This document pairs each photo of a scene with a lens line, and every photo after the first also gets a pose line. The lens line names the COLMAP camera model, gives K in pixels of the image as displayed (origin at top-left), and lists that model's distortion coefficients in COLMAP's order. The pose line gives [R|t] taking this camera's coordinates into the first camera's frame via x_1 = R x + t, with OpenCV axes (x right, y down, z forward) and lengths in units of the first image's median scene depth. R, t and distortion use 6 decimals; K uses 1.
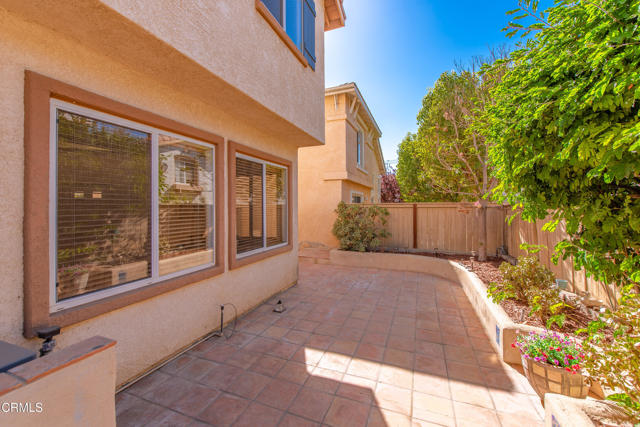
lens RADIAL K [[253.3, 0, 323.3], [0, 253.3, 203.1], [0, 0, 1]] dist [0.001581, -0.000018]
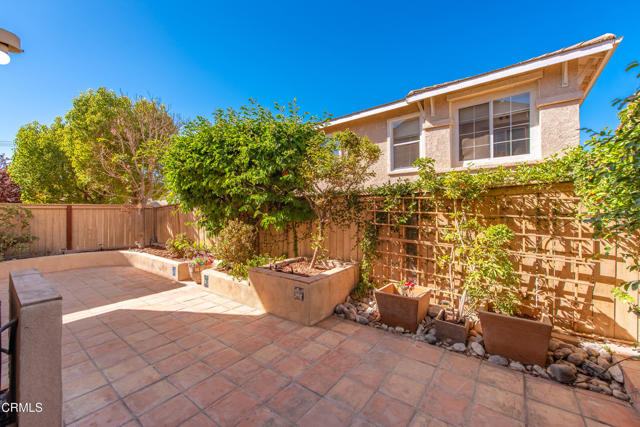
lens RADIAL K [[250.8, 0, 321.6], [0, 250.8, 212.1], [0, 0, 1]] dist [0.002244, -0.000173]
pose [[0.274409, -0.002917, 0.961609, -0.434153], [-0.005484, 0.999974, 0.004599, 0.027779], [-0.961597, -0.006535, 0.274386, -0.310896]]
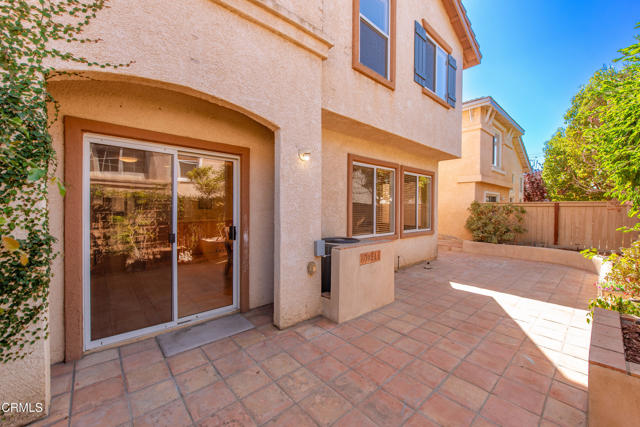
lens RADIAL K [[250.8, 0, 321.6], [0, 250.8, 212.1], [0, 0, 1]] dist [0.002244, -0.000173]
pose [[0.889229, 0.014907, -0.457220, -0.038523], [-0.001584, 0.999563, 0.029509, 0.018110], [0.457460, -0.025516, 0.888864, -0.509225]]
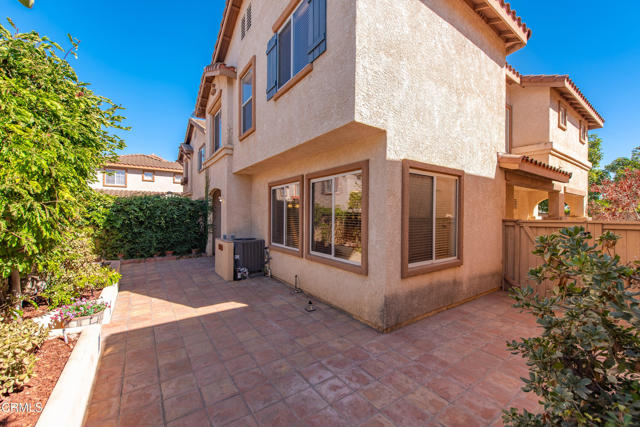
lens RADIAL K [[255.9, 0, 321.5], [0, 255.9, 212.3], [0, 0, 1]] dist [0.000643, -0.000138]
pose [[-0.553929, -0.001641, -0.832563, 0.547823], [0.007013, 0.999953, -0.006637, -0.003197], [0.832535, -0.009515, -0.553891, 1.220149]]
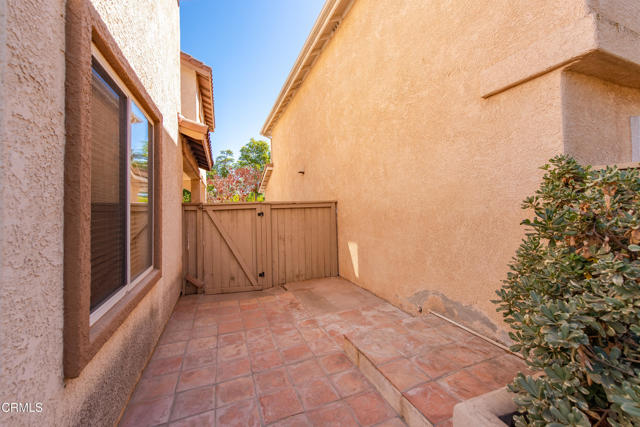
lens RADIAL K [[258.9, 0, 320.4], [0, 258.9, 197.7], [0, 0, 1]] dist [0.015462, 0.000051]
pose [[0.670561, -0.032558, -0.741140, 0.148388], [0.031324, 0.999388, -0.015562, 0.034547], [0.741193, -0.012780, 0.671170, 1.023629]]
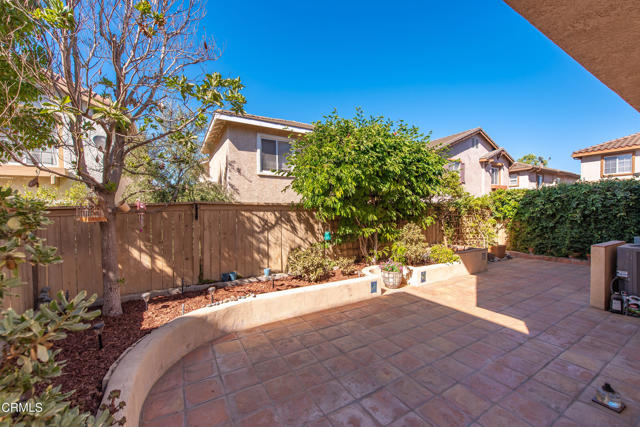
lens RADIAL K [[250.8, 0, 321.6], [0, 250.8, 212.1], [0, 0, 1]] dist [0.002244, -0.000173]
pose [[-0.779942, 0.011535, 0.625745, -0.032110], [0.005791, 0.999920, -0.011214, 0.029060], [-0.625825, -0.005122, -0.779947, 1.276115]]
